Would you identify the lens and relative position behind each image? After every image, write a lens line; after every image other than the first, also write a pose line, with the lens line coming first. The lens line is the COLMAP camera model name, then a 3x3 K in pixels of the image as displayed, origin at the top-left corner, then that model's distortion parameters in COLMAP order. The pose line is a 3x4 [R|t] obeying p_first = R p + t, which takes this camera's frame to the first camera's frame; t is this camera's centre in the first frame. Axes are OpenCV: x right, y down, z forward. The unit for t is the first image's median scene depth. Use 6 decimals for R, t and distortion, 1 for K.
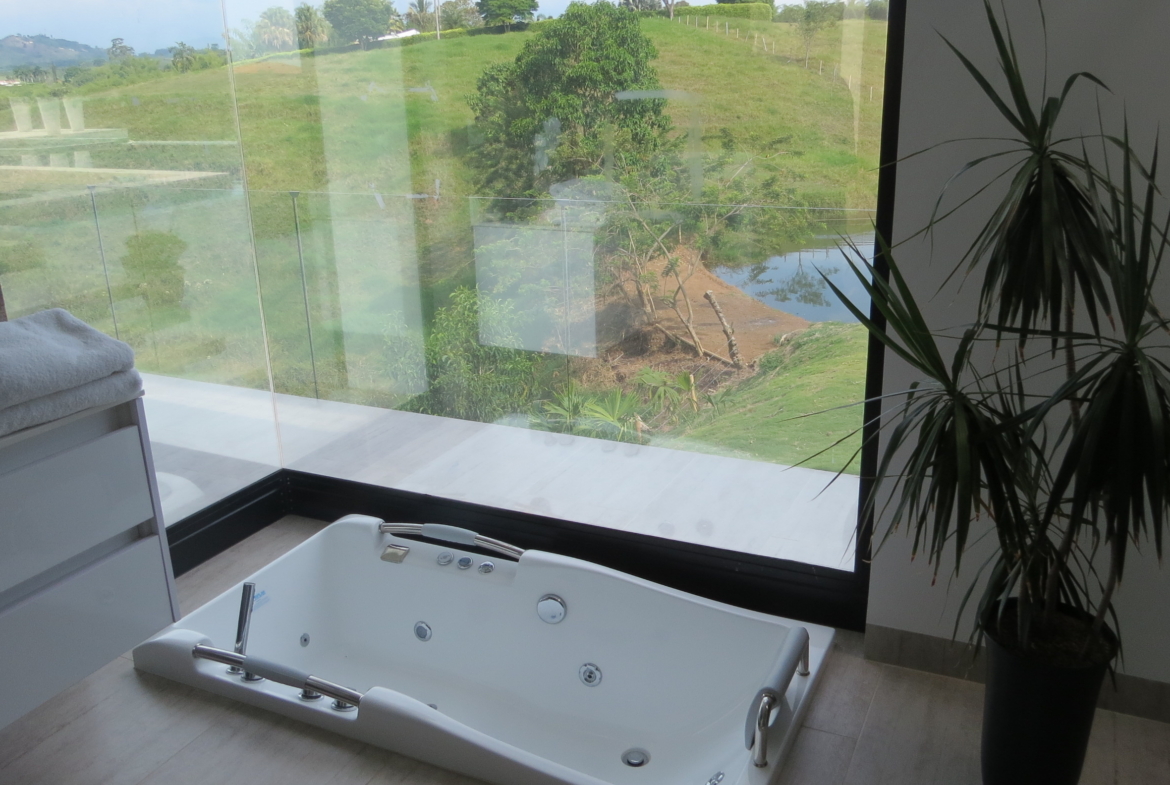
lens RADIAL K [[986.8, 0, 579.9], [0, 986.8, 392.1], [0, 0, 1]] dist [-0.017480, 0.005539]
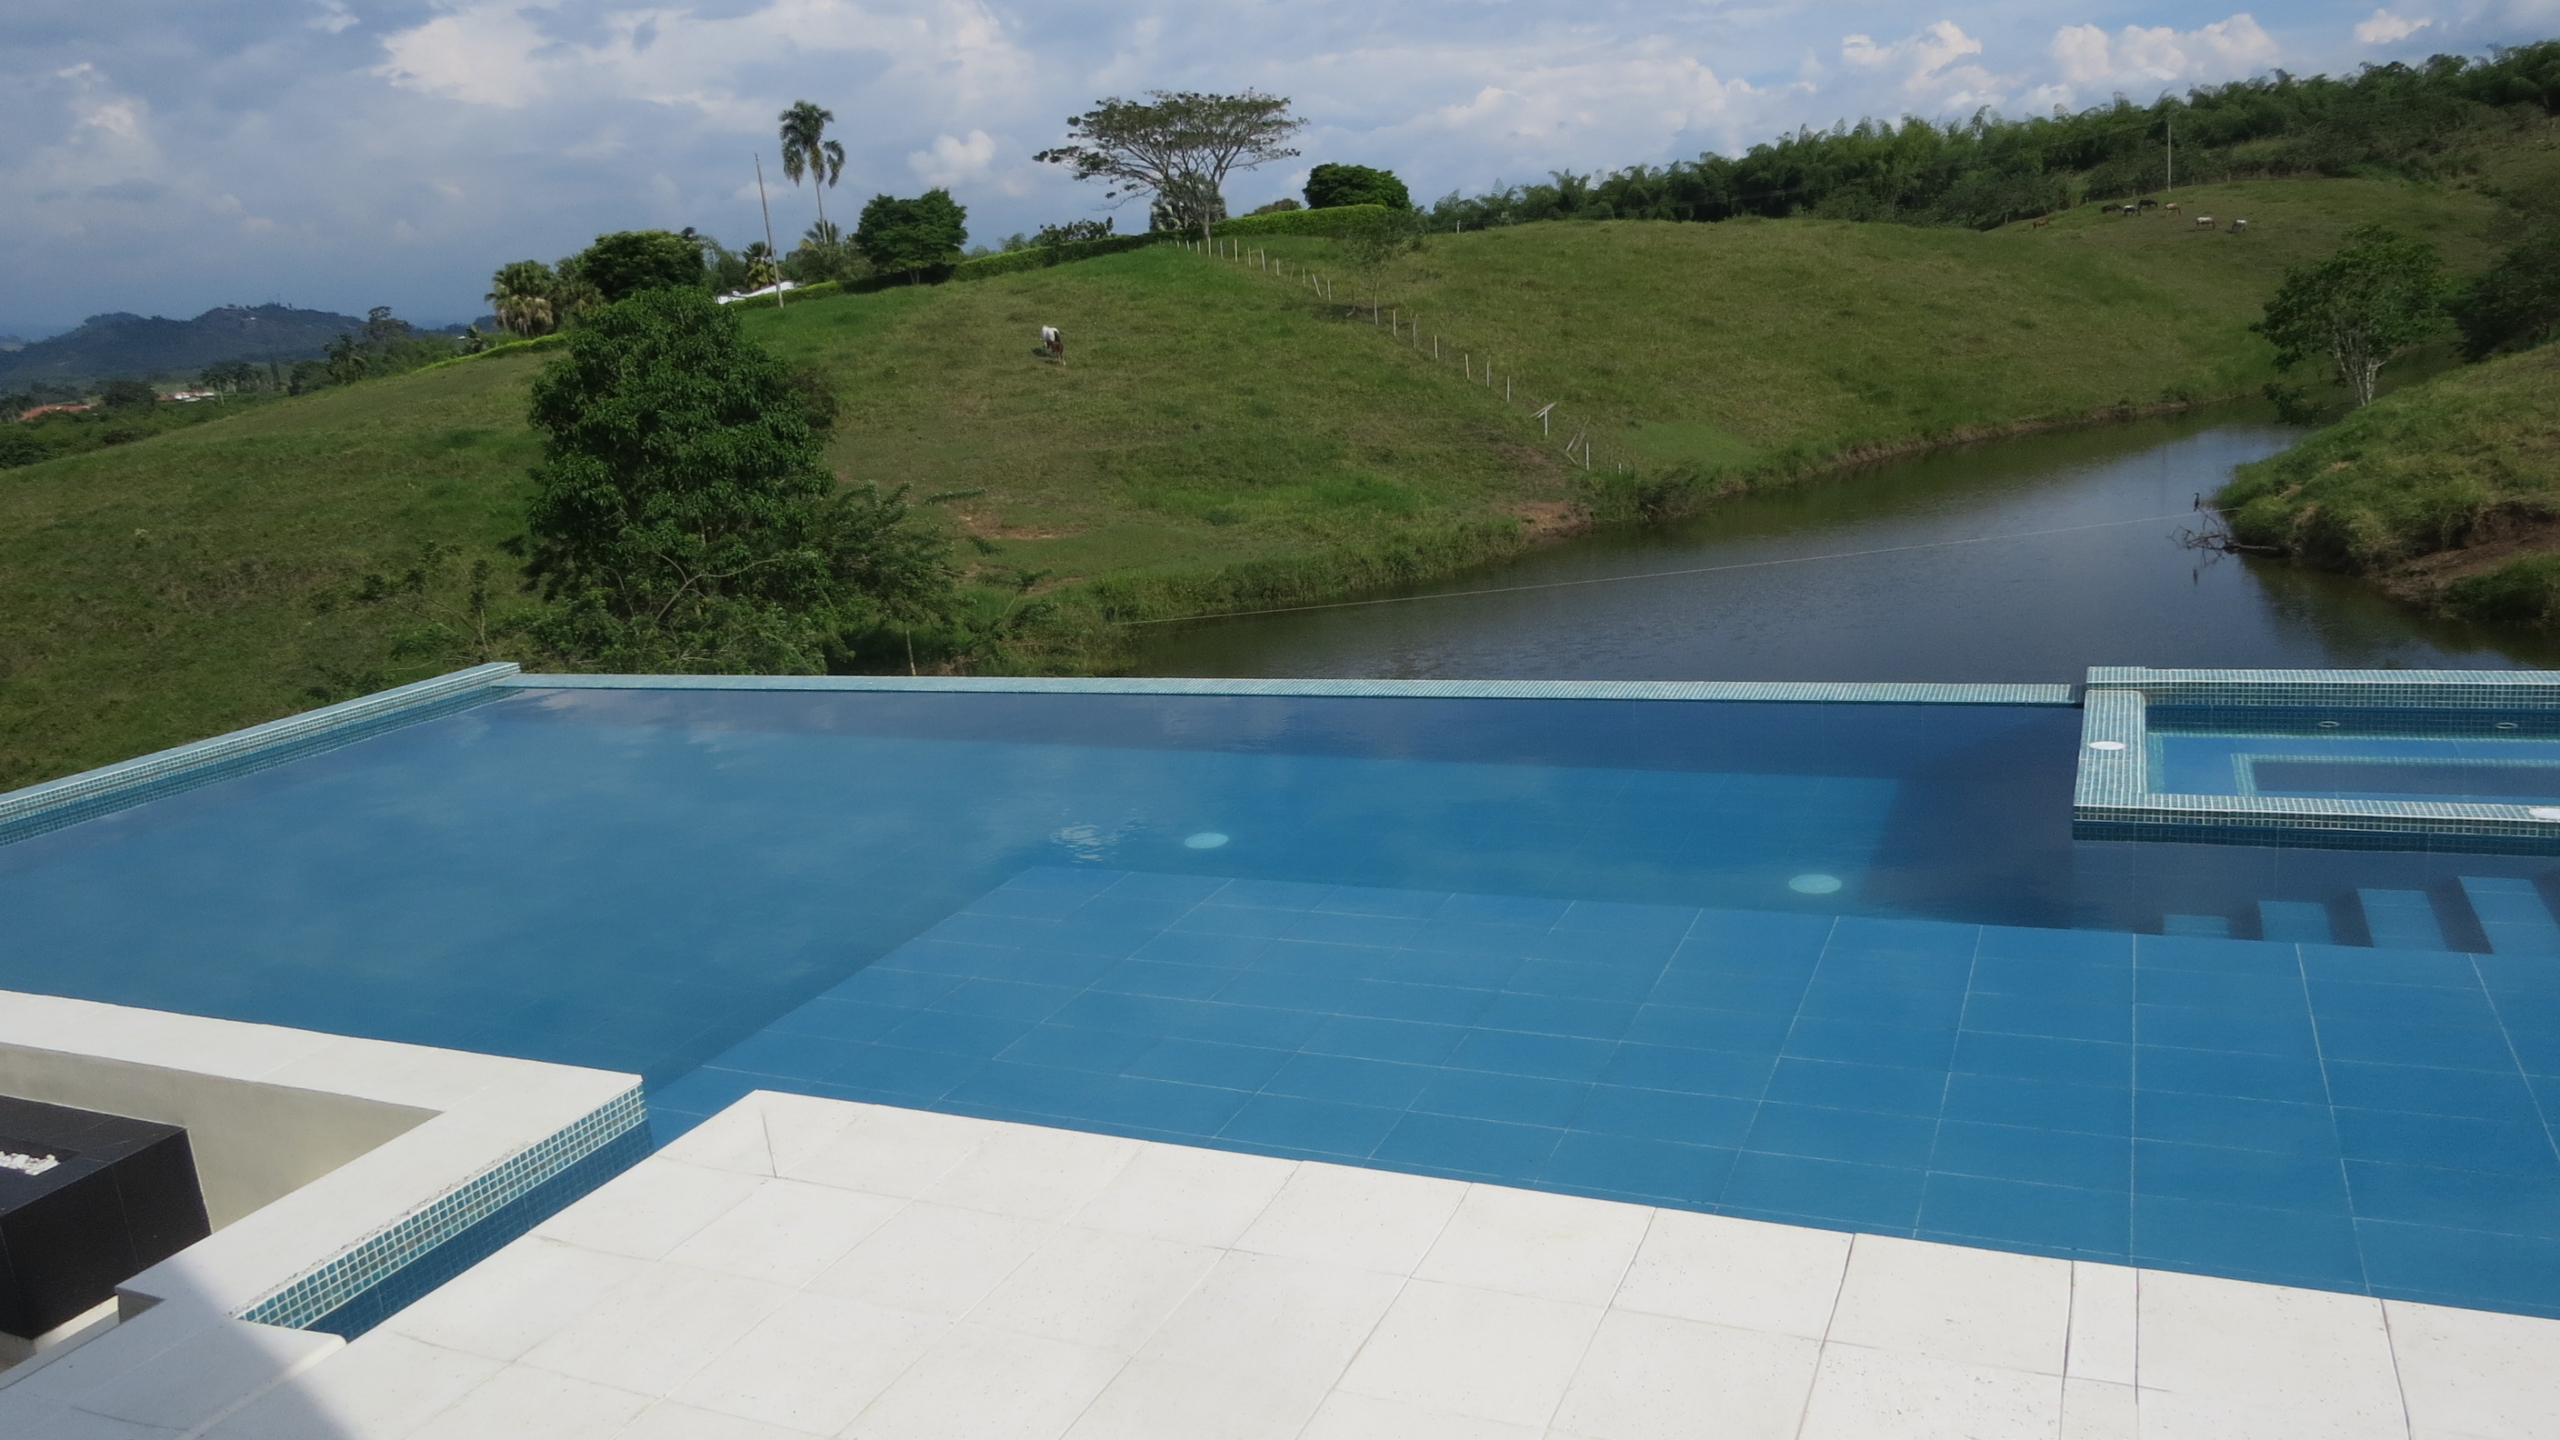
lens RADIAL K [[1815.1, 0, 1275.5], [0, 1815.1, 722.9], [0, 0, 1]] dist [-0.029903, 0.014649]
pose [[0.998214, -0.059465, 0.005694, 0.160111], [0.059736, 0.994121, -0.090310, -0.011362], [-0.000290, 0.090489, 0.995897, -0.017562]]
